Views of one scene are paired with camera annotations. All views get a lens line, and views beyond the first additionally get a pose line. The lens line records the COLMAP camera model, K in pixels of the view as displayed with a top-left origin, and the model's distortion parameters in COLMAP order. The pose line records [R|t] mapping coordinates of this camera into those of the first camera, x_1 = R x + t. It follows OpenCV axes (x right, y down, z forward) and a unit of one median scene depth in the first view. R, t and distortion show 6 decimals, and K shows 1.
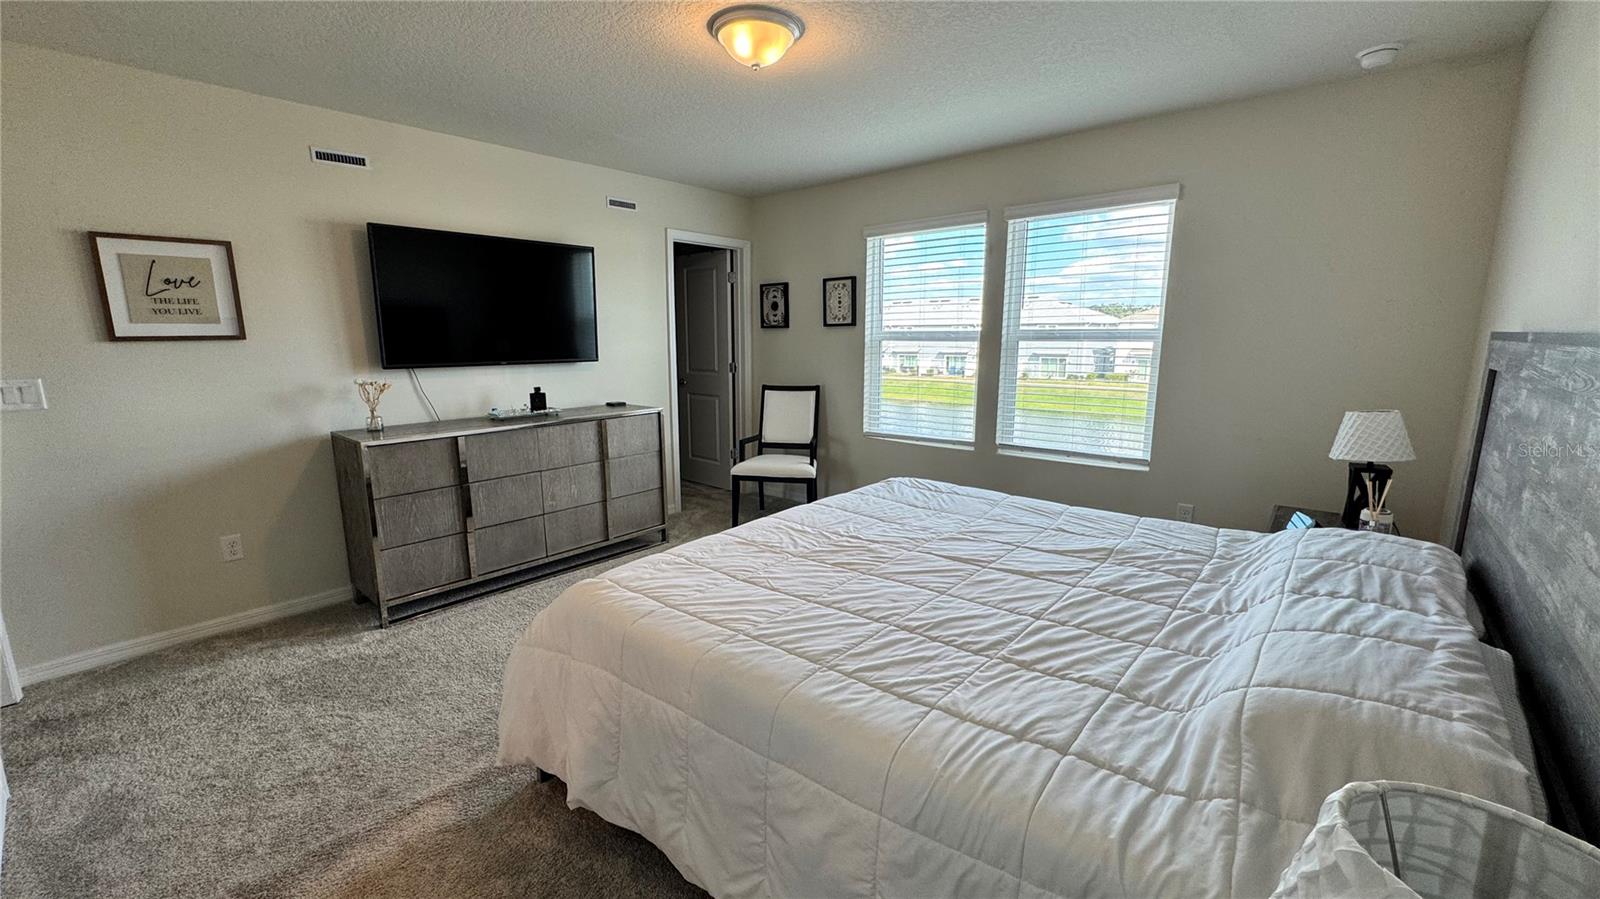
lens RADIAL K [[635.6, 0, 797.5], [0, 635.6, 461.2], [0, 0, 1]] dist [-0.001217, -0.000397]
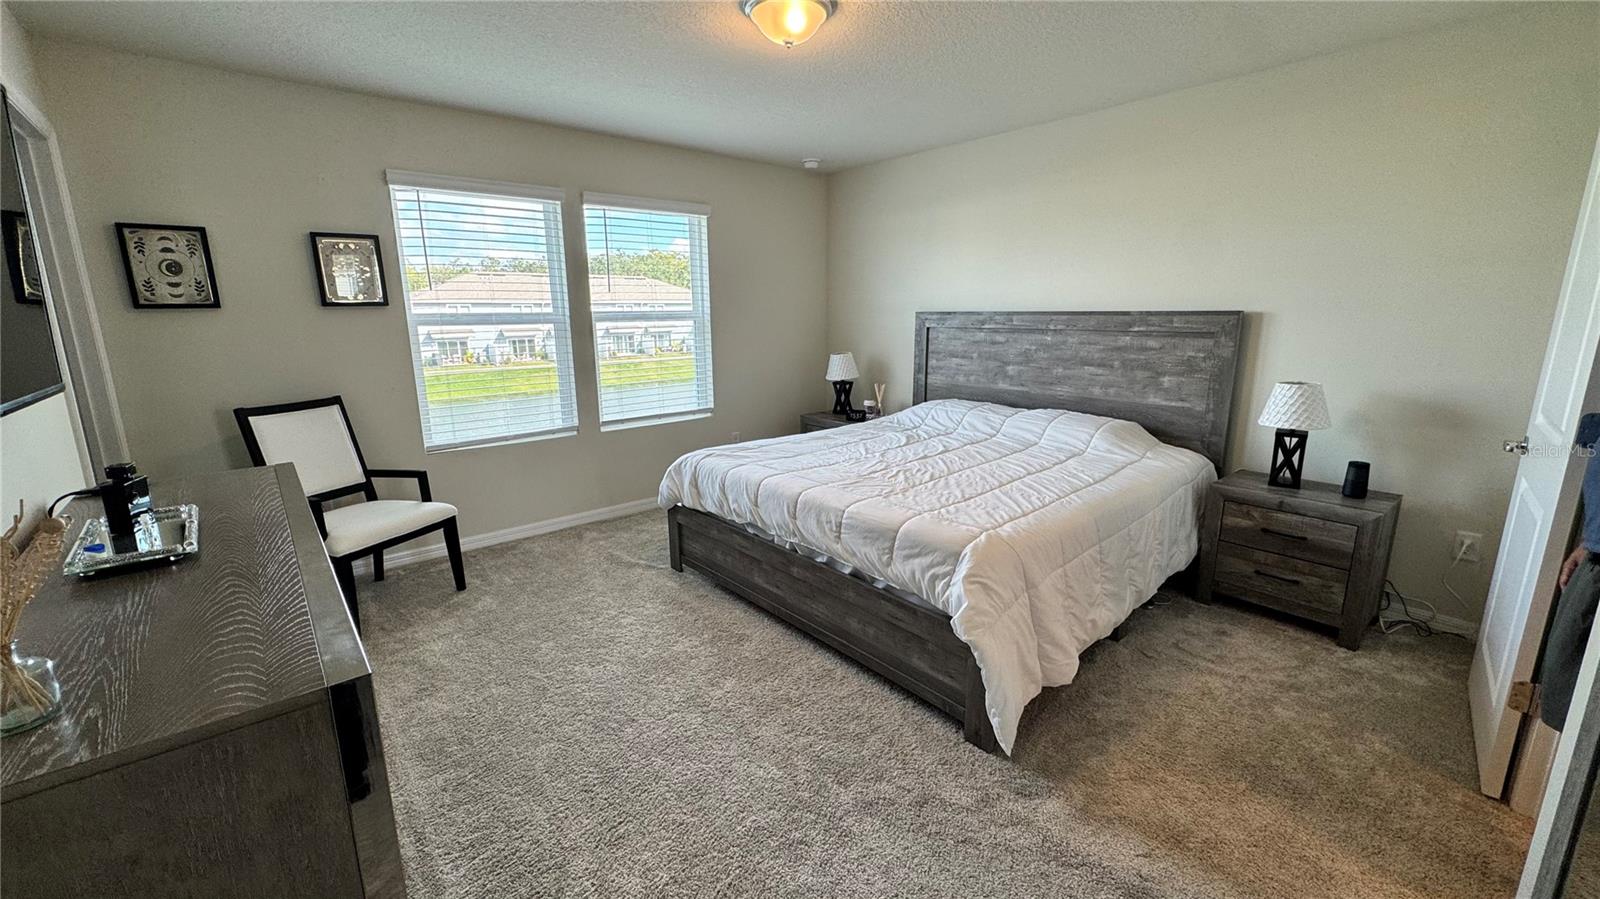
lens RADIAL K [[635.6, 0, 812.7], [0, 635.6, 452.9], [0, 0, 1]] dist [-0.001217, -0.000397]
pose [[0.134018, -0.213277, 0.967756, -0.676660], [0.202964, 0.961771, 0.183851, -0.104059], [-0.969972, 0.171781, 0.172182, 0.522448]]
